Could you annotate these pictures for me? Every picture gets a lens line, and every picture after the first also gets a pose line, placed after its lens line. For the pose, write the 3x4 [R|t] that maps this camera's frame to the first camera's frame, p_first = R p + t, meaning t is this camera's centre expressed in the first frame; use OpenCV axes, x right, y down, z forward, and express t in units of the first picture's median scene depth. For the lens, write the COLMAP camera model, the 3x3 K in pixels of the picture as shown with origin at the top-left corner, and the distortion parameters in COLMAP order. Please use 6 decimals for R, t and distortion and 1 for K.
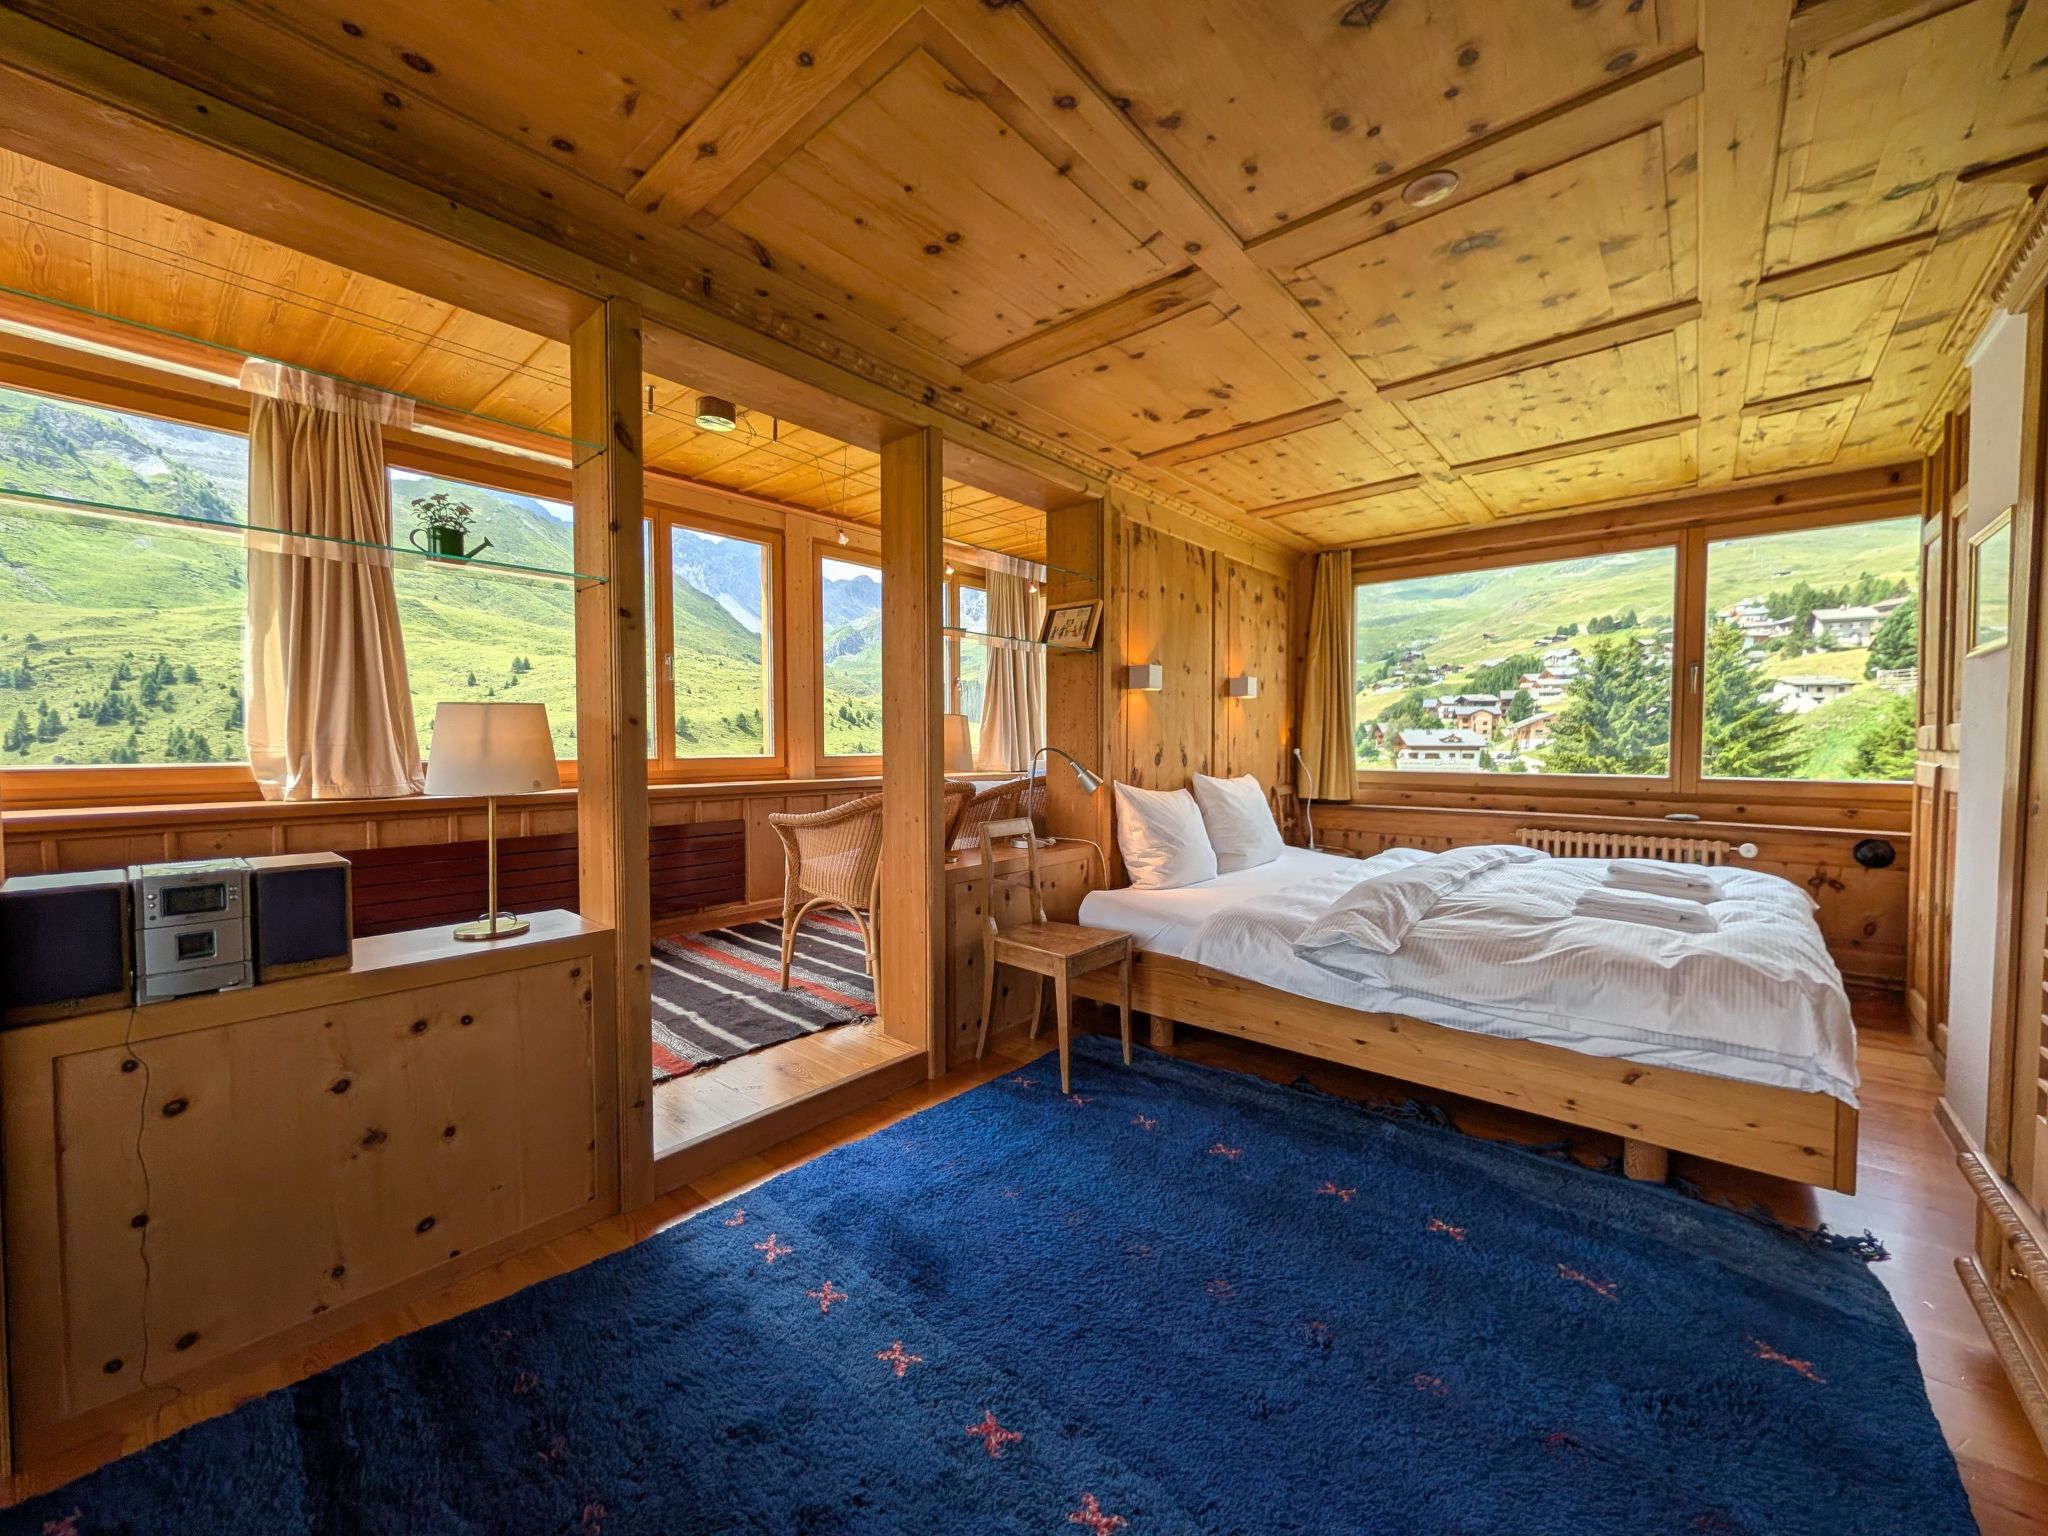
lens RADIAL K [[789.1, 0, 1030.4], [0, 789.1, 766.3], [0, 0, 1]] dist [-0.001274, 0.000526]
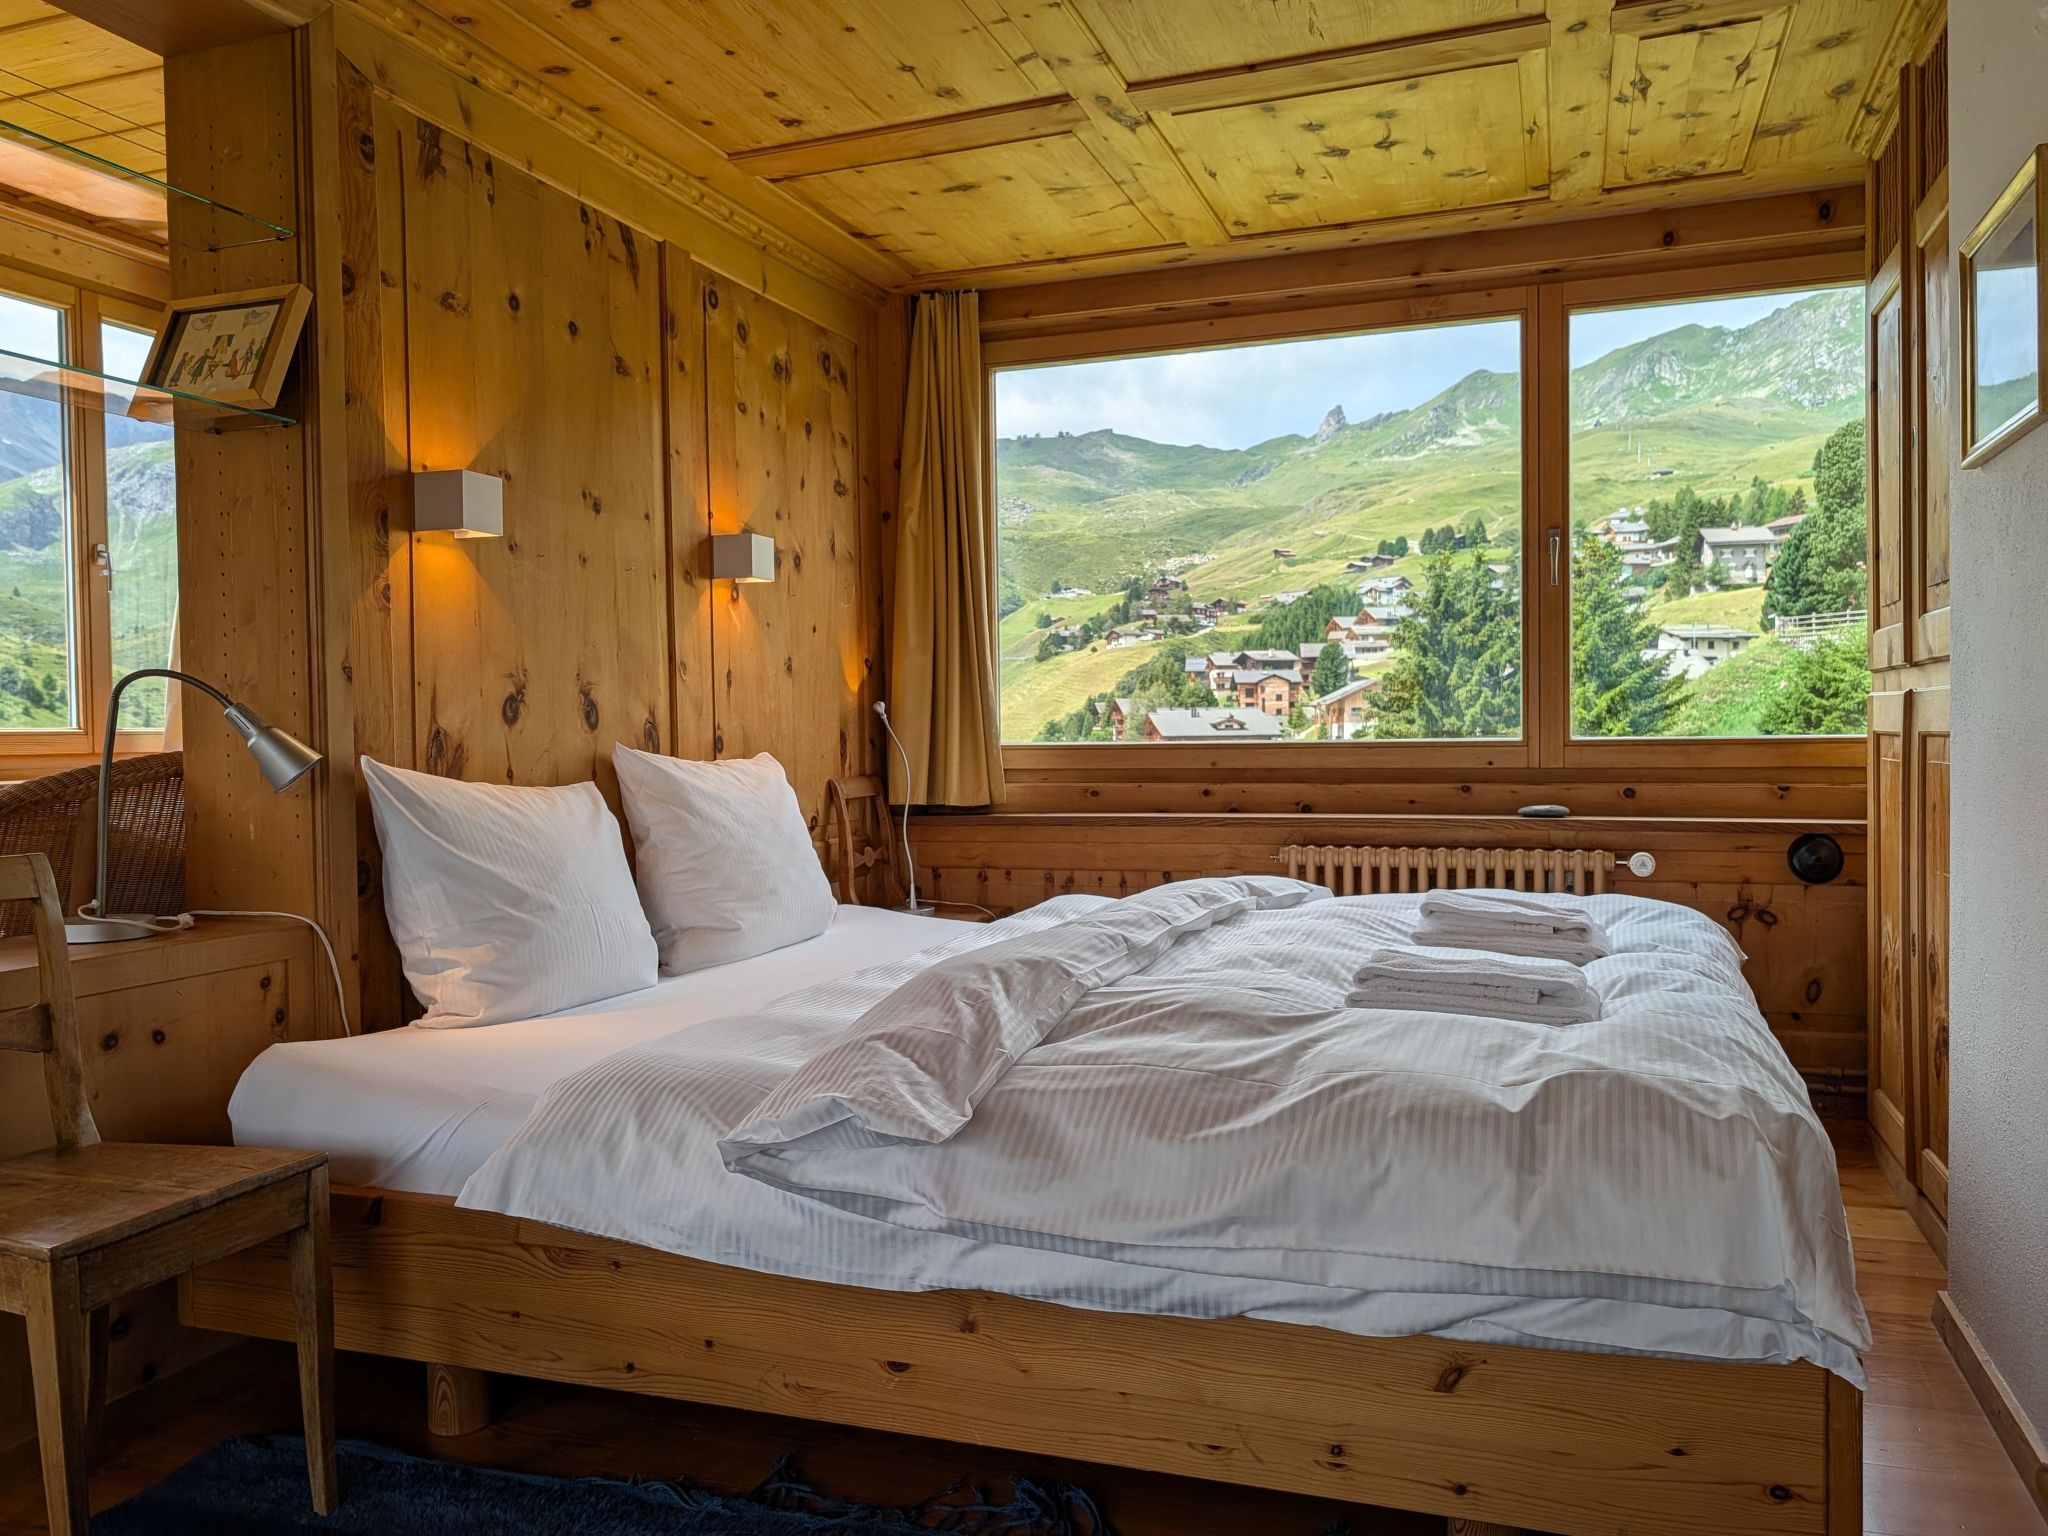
lens RADIAL K [[1499.4, 0, 1055.5], [0, 1499.4, 766.0], [0, 0, 1]] dist [0.027219, -0.032397]
pose [[0.930803, -0.020610, 0.364940, 0.191370], [0.024371, 0.999687, -0.005701, 0.044273], [-0.364708, 0.014201, 0.931014, 0.221143]]
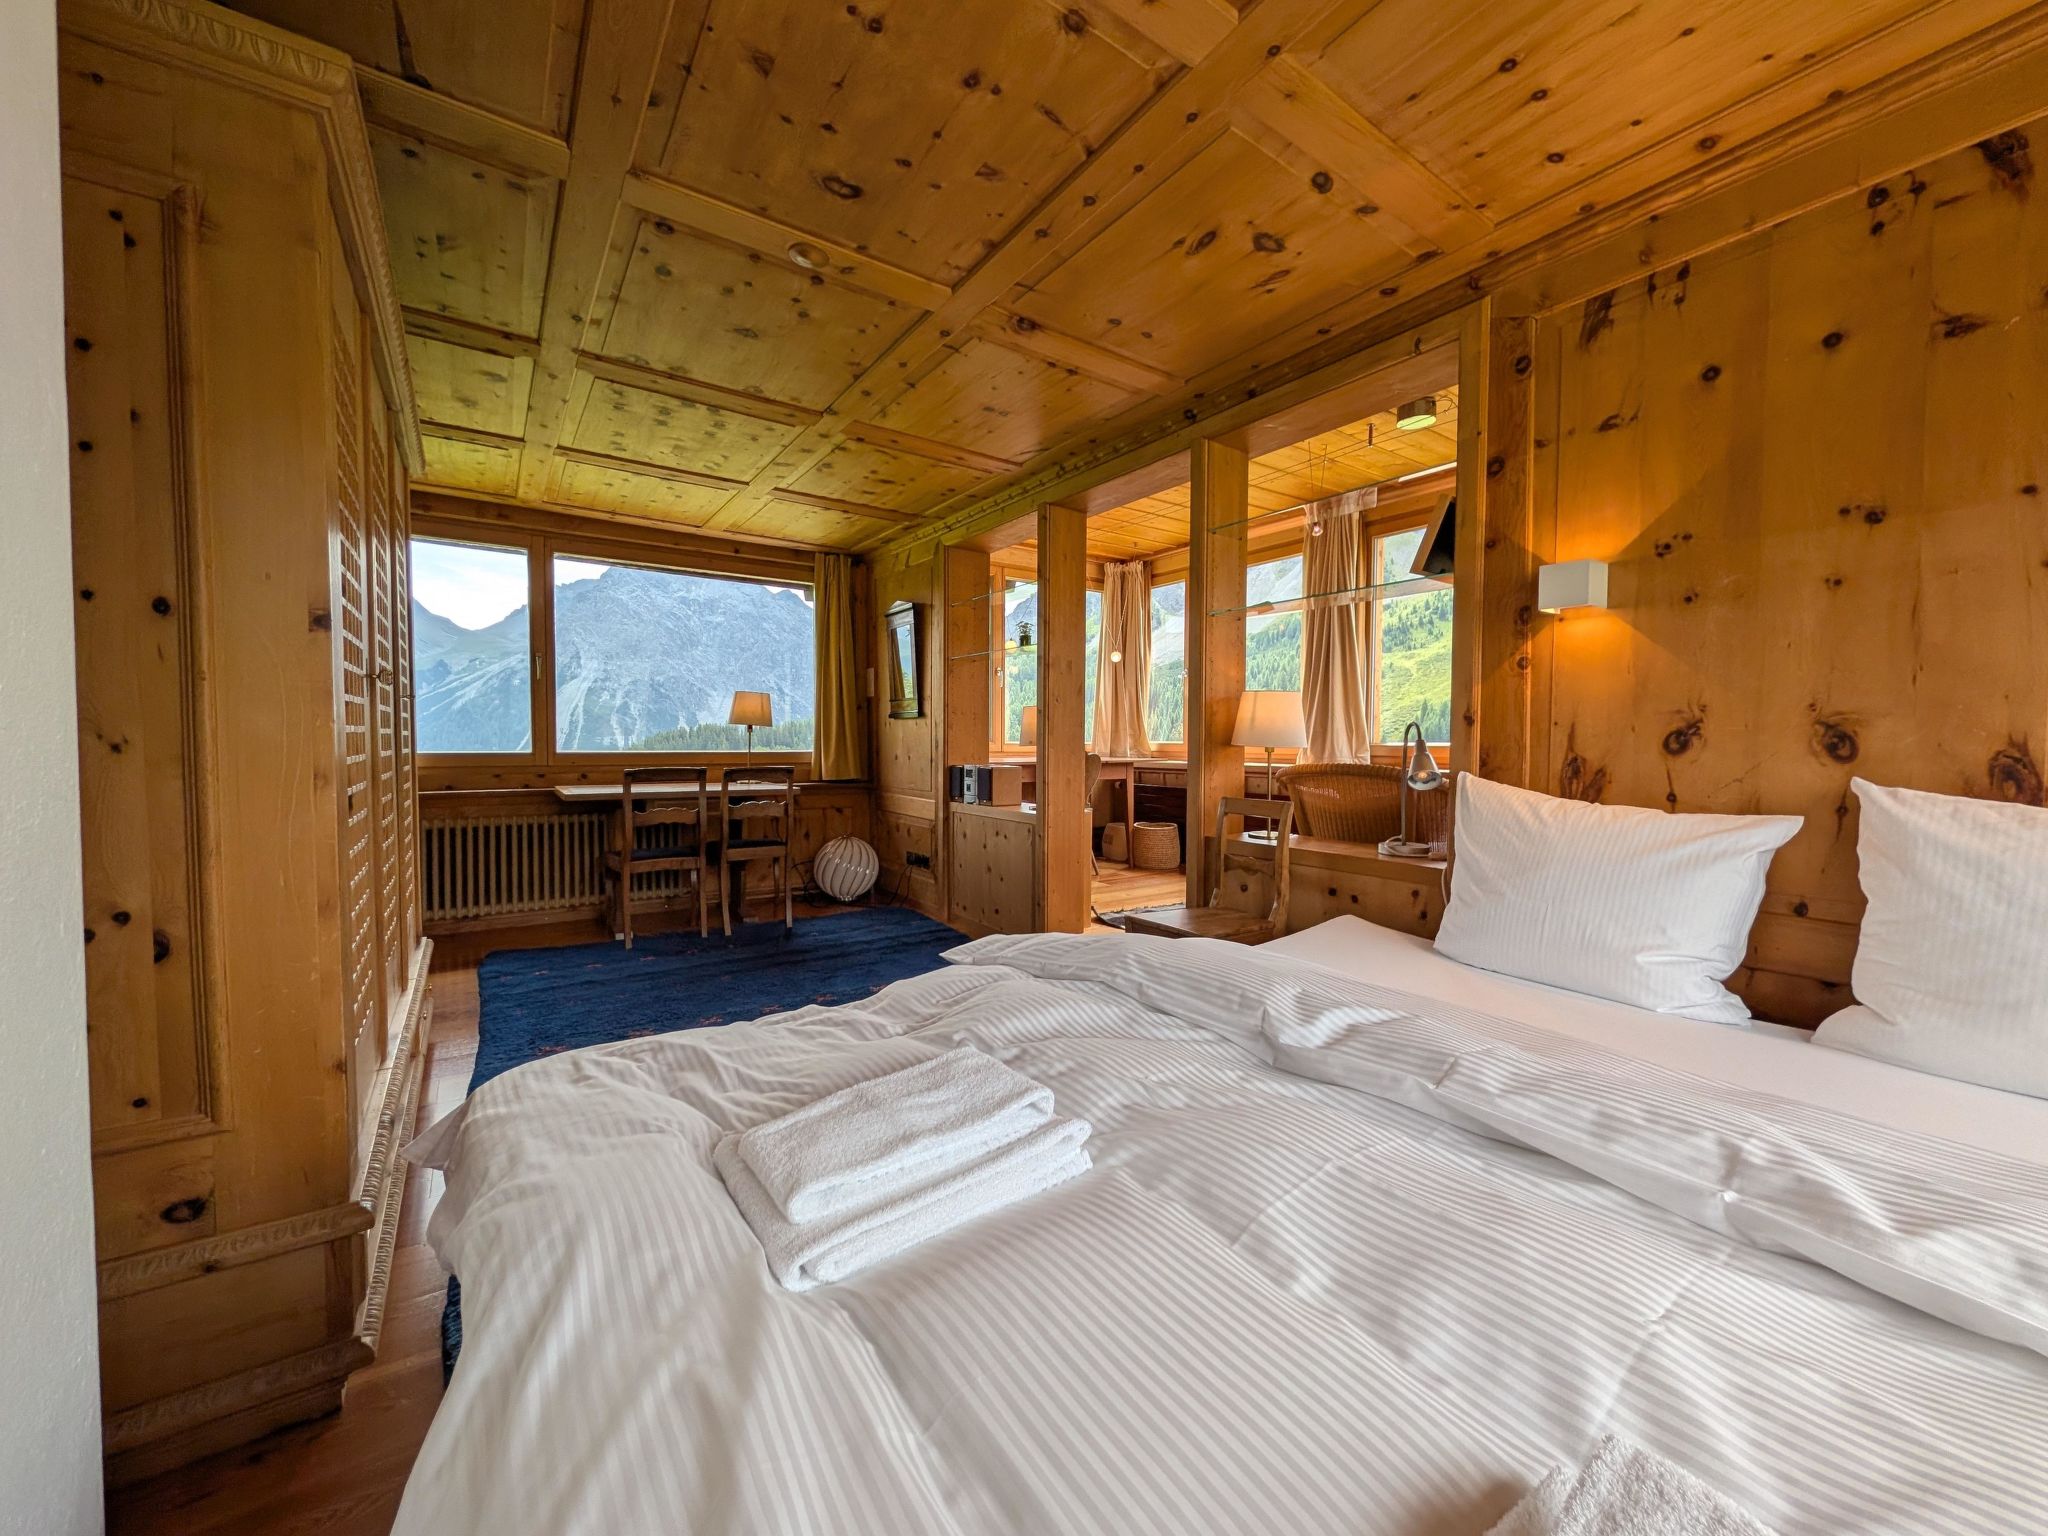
lens RADIAL K [[789.1, 0, 1023.0], [0, 789.1, 765.5], [0, 0, 1]] dist [-0.001274, 0.000526]
pose [[-0.264206, 0.027545, -0.964073, 0.999722], [-0.037052, 0.998564, 0.038684, 0.001833], [0.963754, 0.045942, -0.262806, 1.029825]]
